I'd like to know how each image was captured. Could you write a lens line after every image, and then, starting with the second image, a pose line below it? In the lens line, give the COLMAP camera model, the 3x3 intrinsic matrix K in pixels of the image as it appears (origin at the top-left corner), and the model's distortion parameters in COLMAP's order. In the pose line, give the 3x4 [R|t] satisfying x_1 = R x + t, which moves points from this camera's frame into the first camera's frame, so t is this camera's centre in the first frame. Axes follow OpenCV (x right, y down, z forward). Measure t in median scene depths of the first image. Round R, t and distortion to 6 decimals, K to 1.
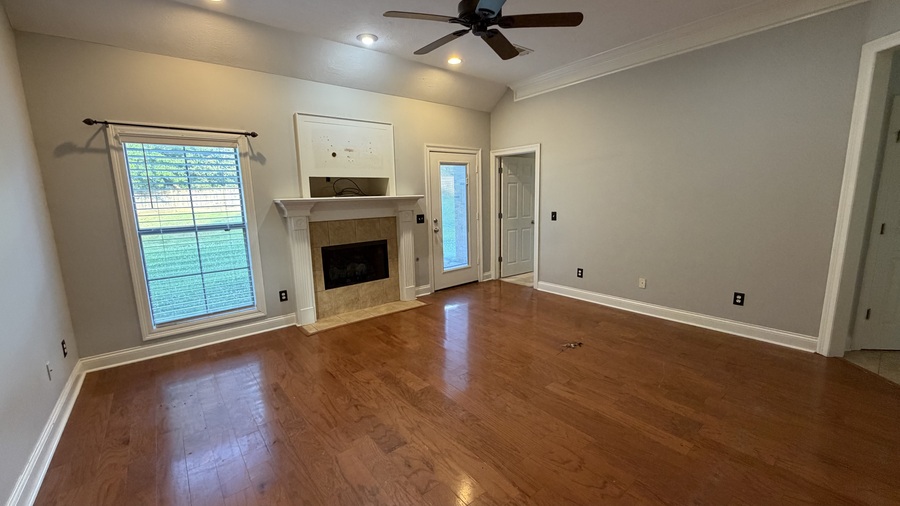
lens RADIAL K [[359.1, 0, 447.9], [0, 359.1, 253.7], [0, 0, 1]] dist [-0.002585, 0.000576]
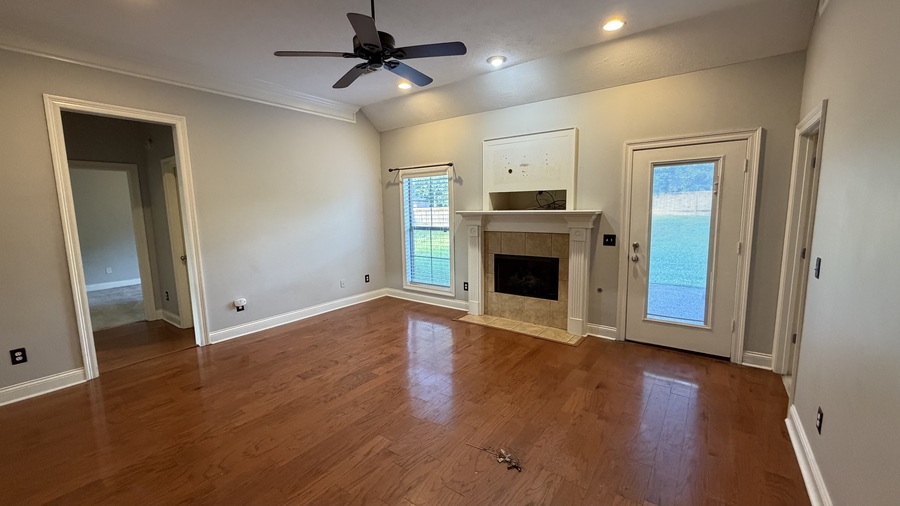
lens RADIAL K [[359.1, 0, 447.1], [0, 359.1, 253.5], [0, 0, 1]] dist [-0.002585, 0.000576]
pose [[0.251036, 0.145072, -0.957045, 0.684964], [-0.148126, 0.982818, 0.110125, -0.120470], [0.956577, 0.114118, 0.268212, 0.543660]]
